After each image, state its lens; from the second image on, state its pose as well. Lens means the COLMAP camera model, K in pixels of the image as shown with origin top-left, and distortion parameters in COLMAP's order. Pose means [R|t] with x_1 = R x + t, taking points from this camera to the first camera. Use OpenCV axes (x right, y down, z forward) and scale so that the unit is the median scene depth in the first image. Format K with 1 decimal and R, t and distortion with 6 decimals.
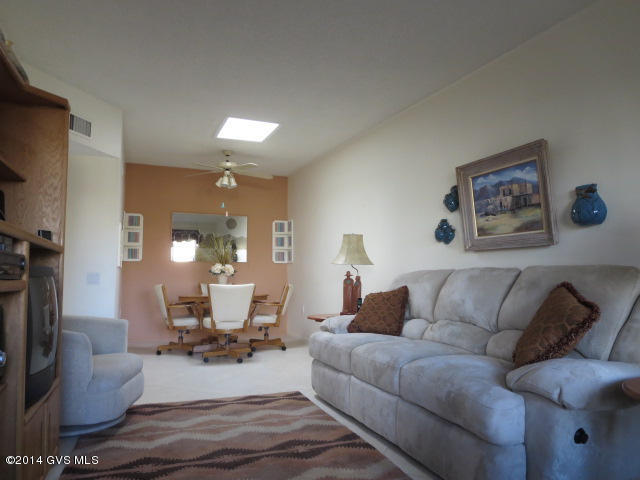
lens RADIAL K [[449.1, 0, 316.2], [0, 449.1, 239.7], [0, 0, 1]] dist [-0.024738, 0.002372]
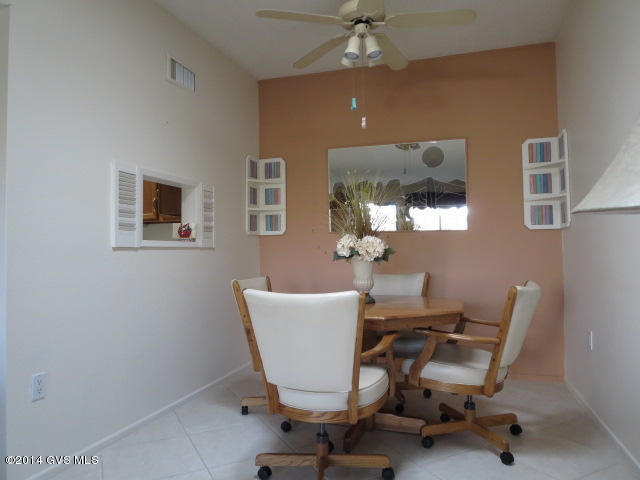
lens RADIAL K [[455.5, 0, 319.0], [0, 455.5, 237.6], [0, 0, 1]] dist [-0.028081, -0.000559]
pose [[0.772812, -0.028031, -0.634015, 0.047843], [0.063965, 0.997377, 0.033872, 0.038732], [0.631403, -0.066732, 0.772578, 0.622197]]
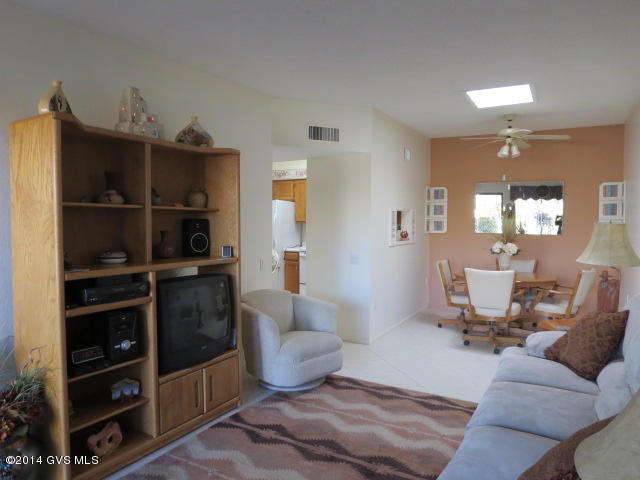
lens RADIAL K [[449.1, 0, 316.2], [0, 449.1, 239.7], [0, 0, 1]] dist [-0.024738, 0.002372]
pose [[0.634224, 0.035305, -0.772343, 0.254605], [0.059410, 0.993778, 0.094212, -0.060256], [0.770864, -0.105636, 0.628180, 0.125605]]
